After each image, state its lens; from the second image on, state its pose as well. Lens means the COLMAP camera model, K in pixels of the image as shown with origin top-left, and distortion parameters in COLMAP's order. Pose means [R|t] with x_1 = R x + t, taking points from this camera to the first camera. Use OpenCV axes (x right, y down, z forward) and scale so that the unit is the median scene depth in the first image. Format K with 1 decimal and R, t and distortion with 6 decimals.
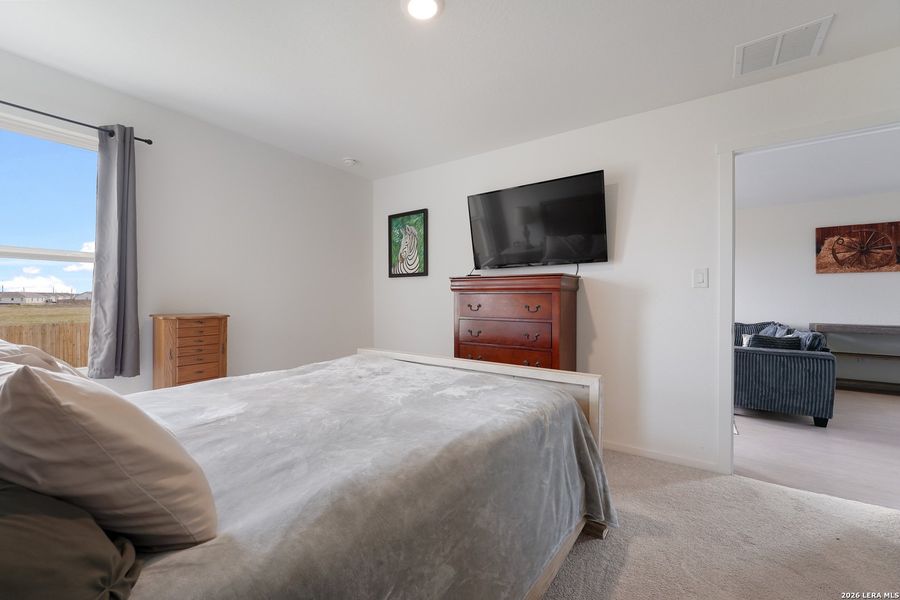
lens RADIAL K [[367.9, 0, 433.8], [0, 367.9, 299.6], [0, 0, 1]] dist [-0.001746, -0.000153]
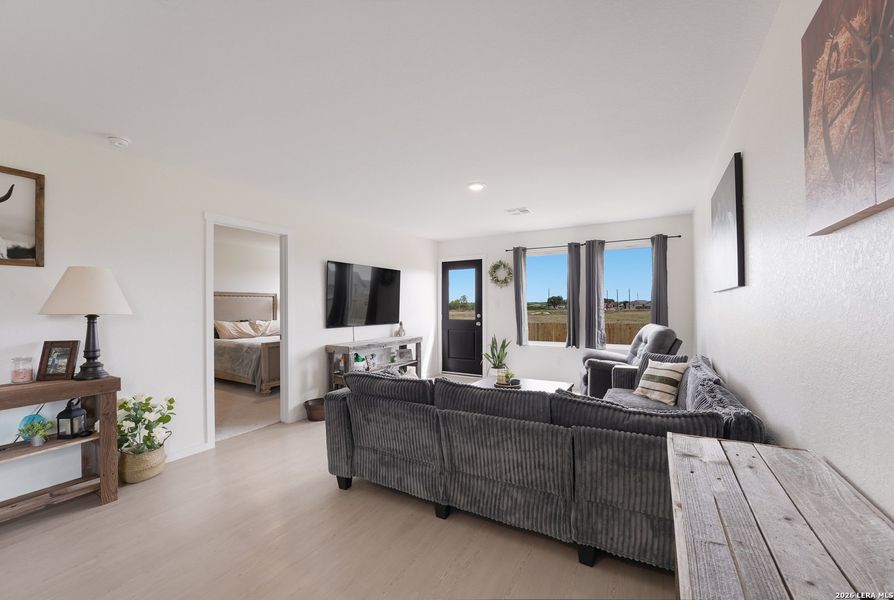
lens RADIAL K [[363.5, 0, 443.2], [0, 363.5, 301.8], [0, 0, 1]] dist [-0.018440, -0.000184]
pose [[0.109716, -0.012230, -0.993888, 1.461539], [0.003834, 0.999922, -0.011881, -0.033716], [0.993956, -0.002507, 0.109754, 0.888608]]
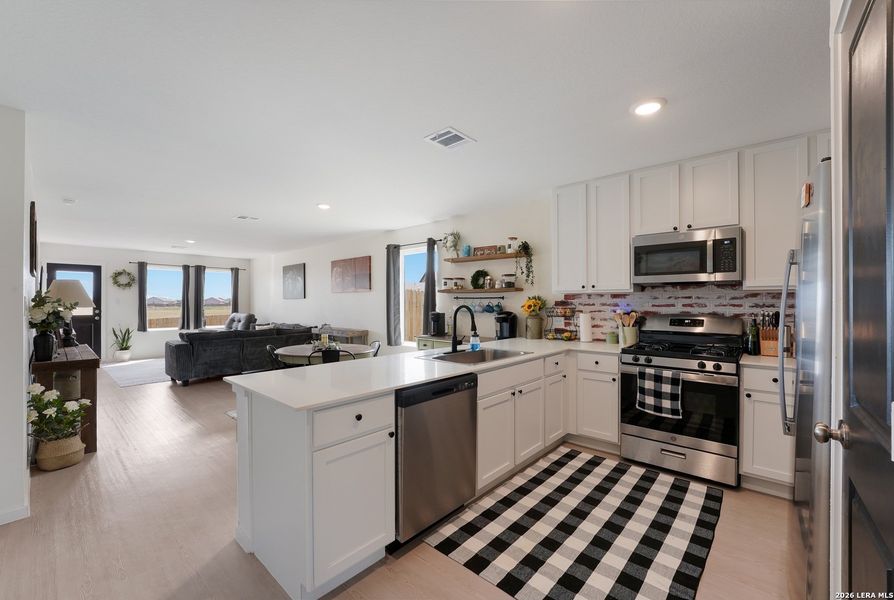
lens RADIAL K [[363.5, 0, 443.2], [0, 363.5, 301.8], [0, 0, 1]] dist [-0.018440, -0.000184]
pose [[0.995368, -0.000961, -0.096134, 1.912758], [0.000556, 0.999991, -0.004242, -0.034055], [0.096137, 0.004168, 0.995359, -0.446630]]
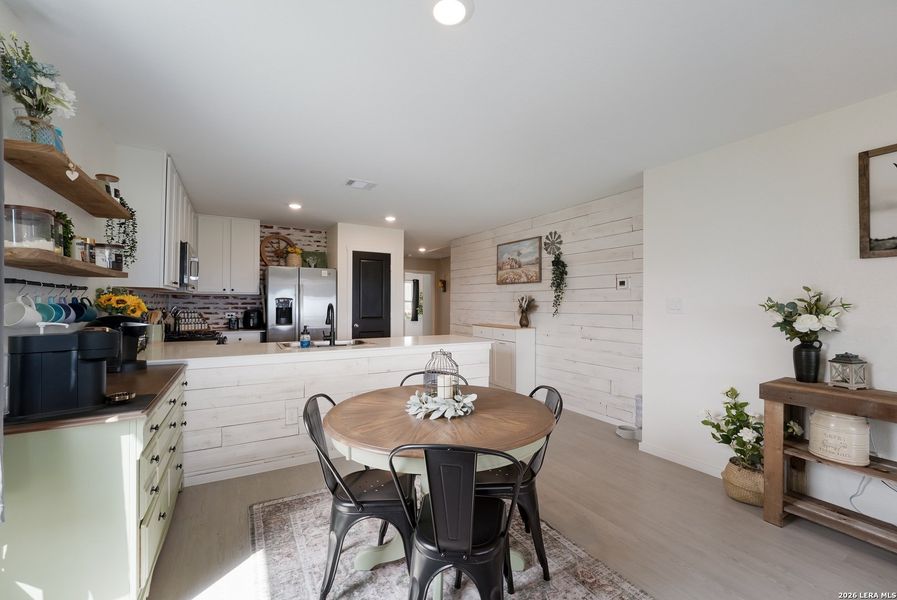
lens RADIAL K [[364.7, 0, 444.7], [0, 364.7, 301.8], [0, 0, 1]] dist [-0.018440, -0.000184]
pose [[-0.914133, -0.003348, 0.405401, 1.333967], [-0.004552, 0.999988, -0.002004, -0.032853], [-0.405389, -0.003677, -0.914137, 0.871721]]
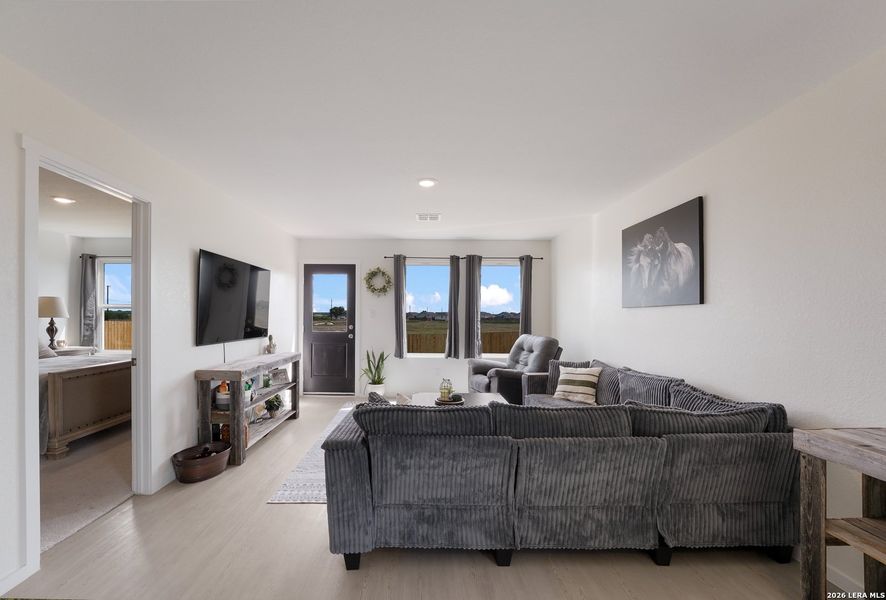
lens RADIAL K [[370.8, 0, 416.7], [0, 370.8, 315.8], [0, 0, 1]] dist [-0.015818, 0.000462]
pose [[0.587136, 0.002398, -0.809484, 1.242039], [-0.007676, 0.999967, -0.002604, -0.033812], [0.809452, 0.007742, 0.587136, 0.586356]]
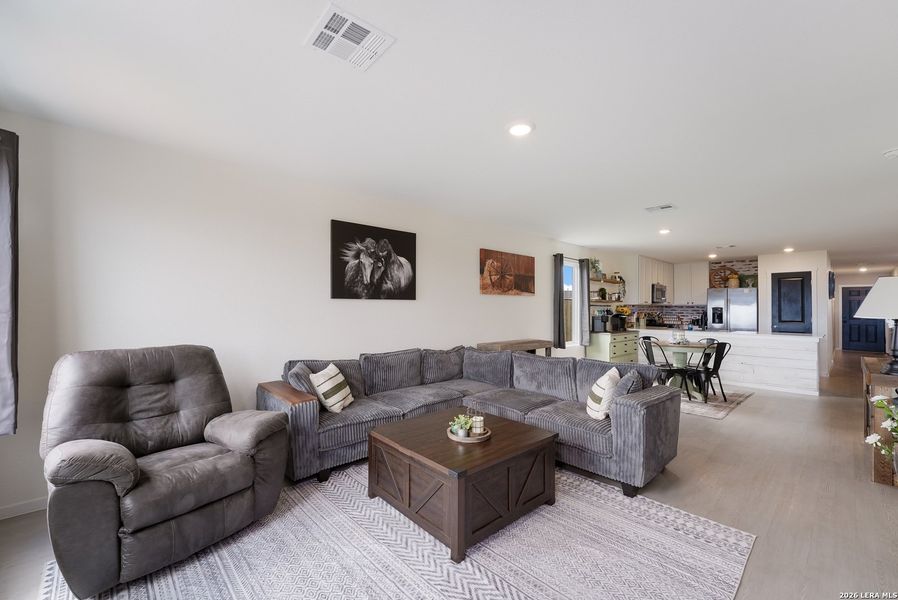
lens RADIAL K [[374.3, 0, 453.5], [0, 374.3, 304.9], [0, 0, 1]] dist [-0.002477, -0.000180]
pose [[0.178398, 0.008766, 0.983919, 0.030738], [-0.002246, 0.999961, -0.008502, -0.037793], [-0.983956, -0.000693, 0.178411, 1.057627]]
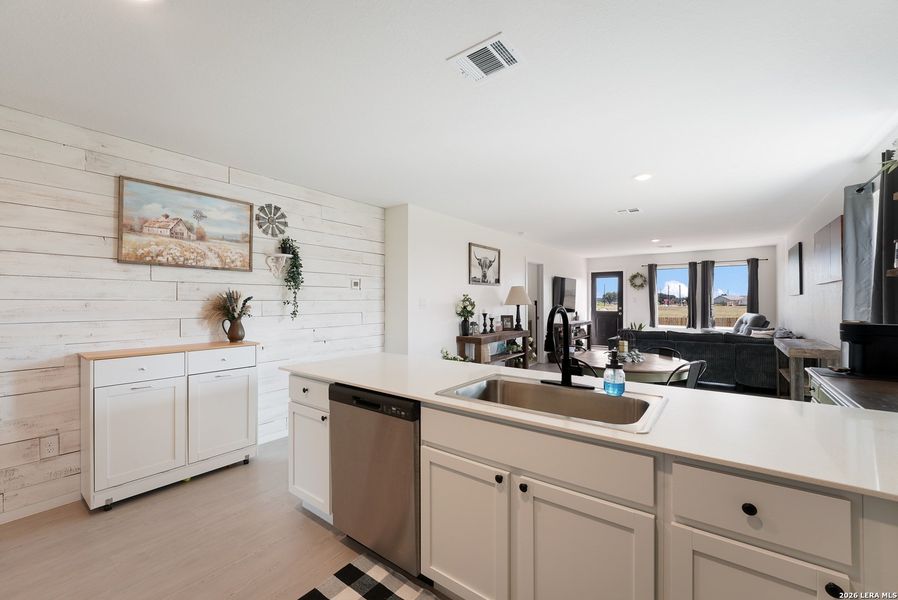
lens RADIAL K [[362.5, 0, 445.6], [0, 362.5, 300.4], [0, 0, 1]] dist [-0.016593, 0.000086]
pose [[-0.014228, -0.004243, -0.999890, 2.279556], [0.000362, 0.999991, -0.004249, -0.033807], [0.999899, -0.000423, -0.014226, 0.126479]]
